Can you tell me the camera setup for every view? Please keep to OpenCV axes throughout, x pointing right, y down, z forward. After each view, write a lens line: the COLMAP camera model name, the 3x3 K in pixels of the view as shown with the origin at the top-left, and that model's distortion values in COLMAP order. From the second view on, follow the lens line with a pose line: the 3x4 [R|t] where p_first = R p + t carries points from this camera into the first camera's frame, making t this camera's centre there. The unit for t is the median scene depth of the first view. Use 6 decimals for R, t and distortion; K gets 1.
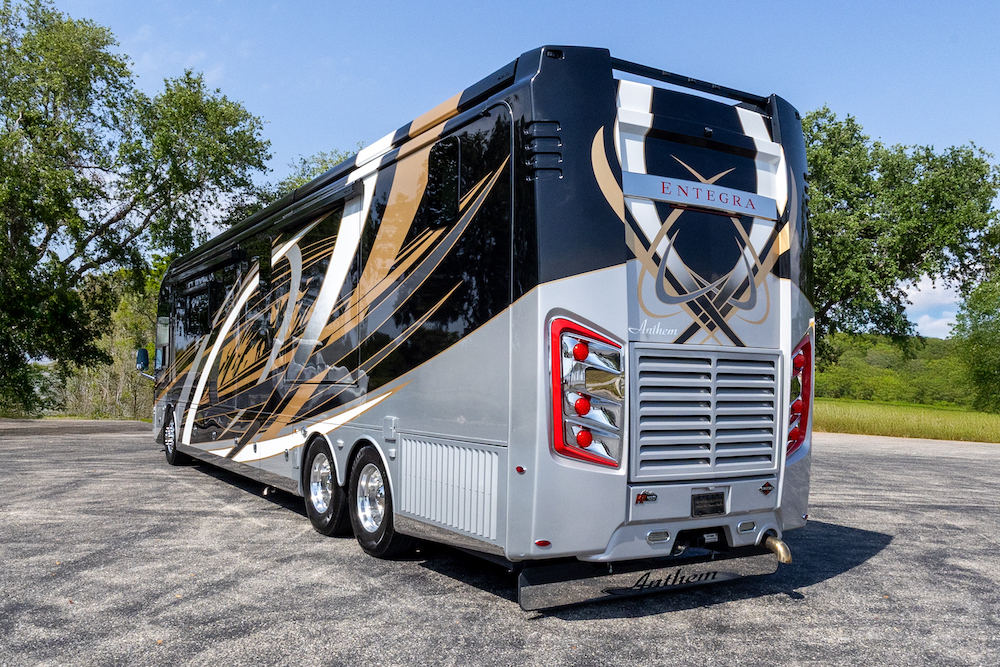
lens RADIAL K [[850.2, 0, 500.7], [0, 850.2, 363.7], [0, 0, 1]] dist [0.001369, 0.002617]
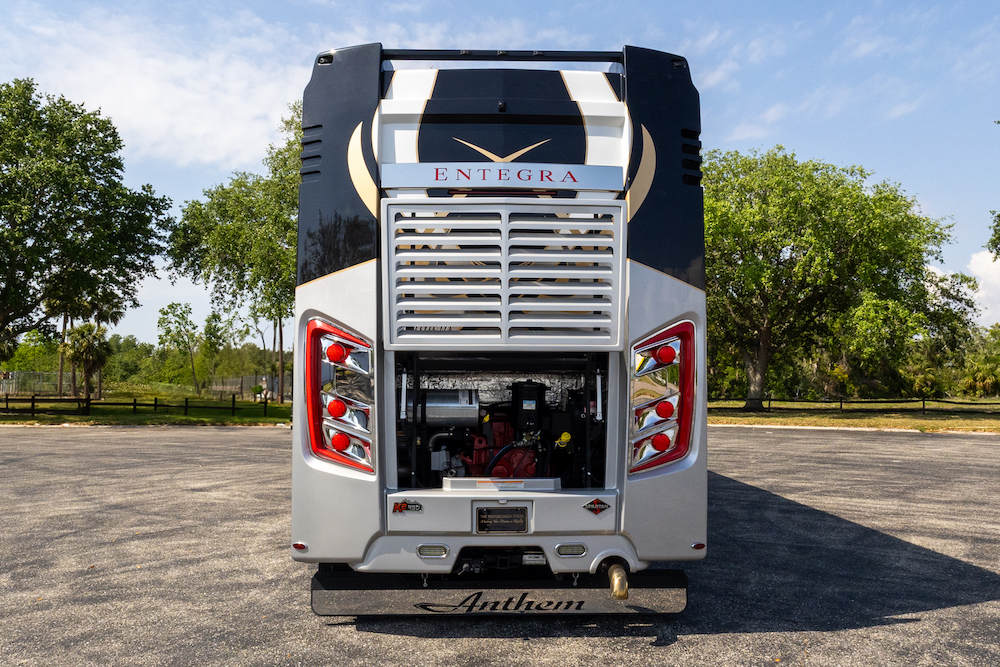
lens RADIAL K [[824.7, 0, 500.0], [0, 824.7, 333.5], [0, 0, 1]] dist [0.003003, -0.001210]
pose [[0.868709, -0.044505, -0.493320, 0.676348], [0.020579, 0.998338, -0.053825, 0.017951], [0.494896, 0.036606, 0.868181, 0.246736]]
